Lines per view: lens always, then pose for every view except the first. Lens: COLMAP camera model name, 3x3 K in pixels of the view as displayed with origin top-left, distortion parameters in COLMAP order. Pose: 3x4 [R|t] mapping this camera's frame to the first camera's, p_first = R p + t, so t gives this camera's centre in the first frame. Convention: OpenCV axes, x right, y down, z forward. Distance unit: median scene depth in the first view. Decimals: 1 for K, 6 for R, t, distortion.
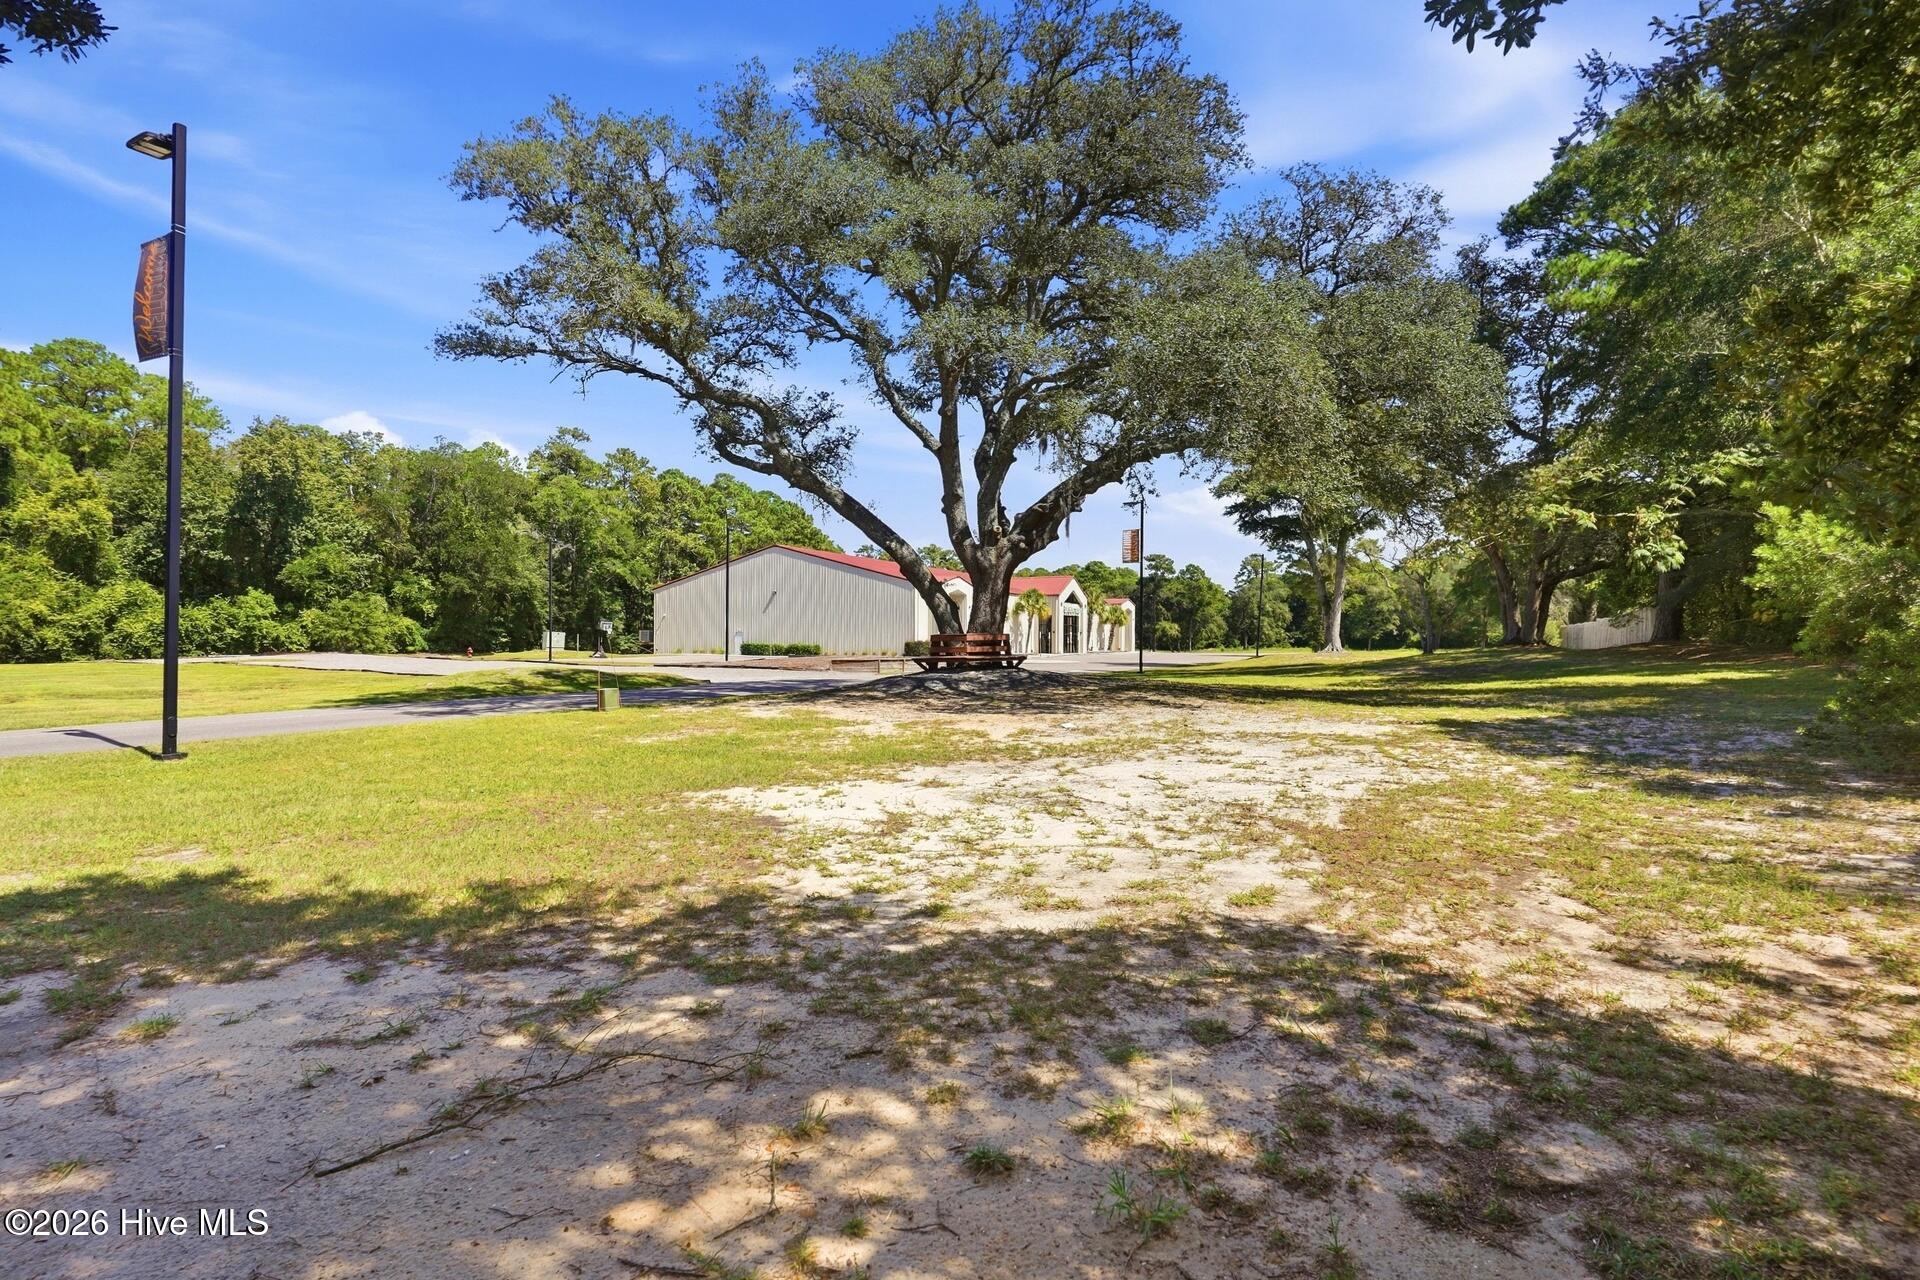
lens RADIAL K [[951.4, 0, 960.0], [0, 951.4, 640.0], [0, 0, 1]] dist [-0.000562, -0.000116]
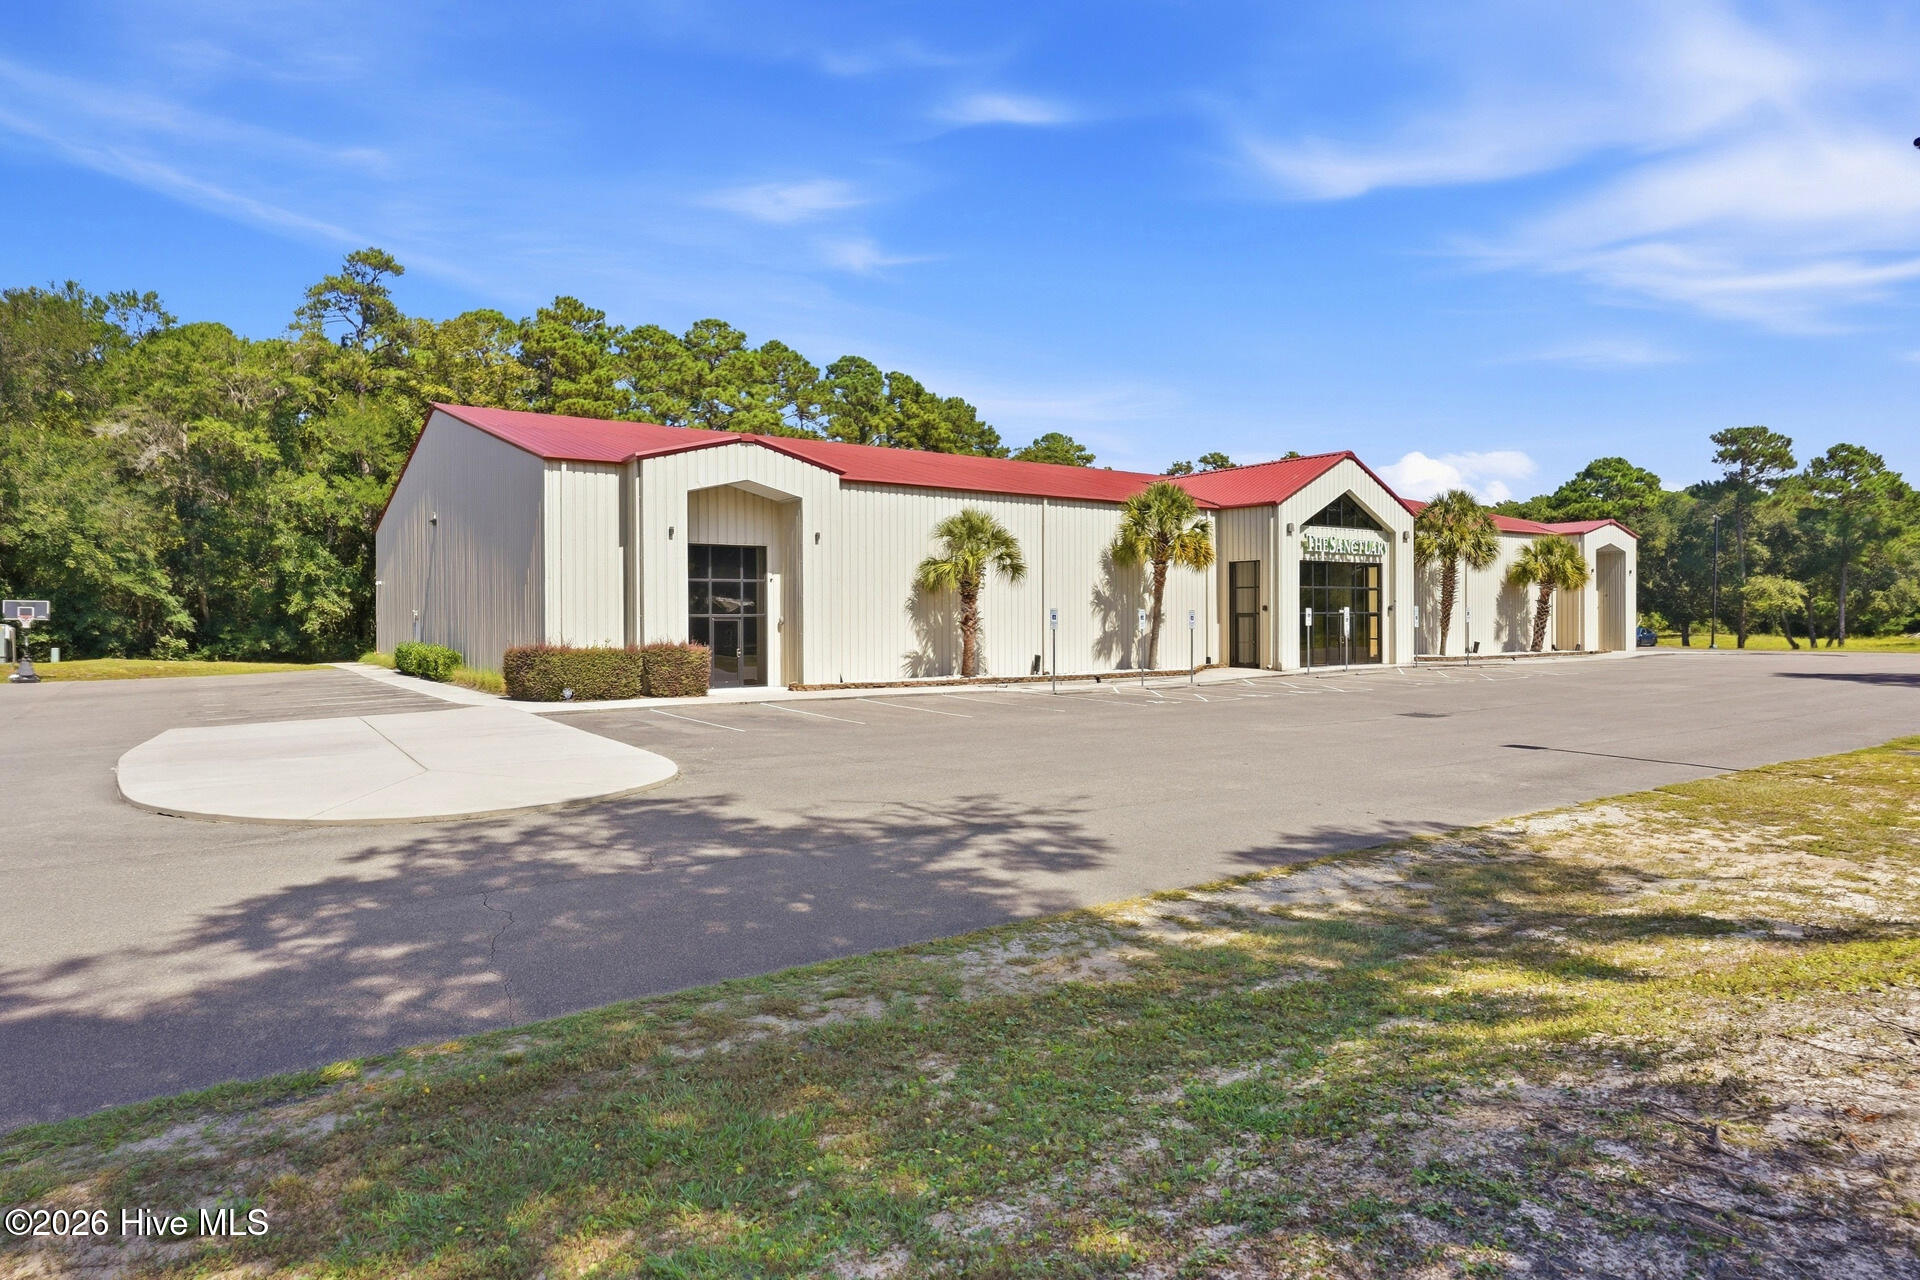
lens RADIAL K [[1099.2, 0, 951.7], [0, 1099.2, 620.4], [0, 0, 1]] dist [-0.000013, 0.001230]
pose [[0.882544, -0.006439, -0.470185, 0.156427], [0.008467, 0.999962, 0.002199, -0.004328], [0.470153, -0.005922, 0.882565, 0.475809]]
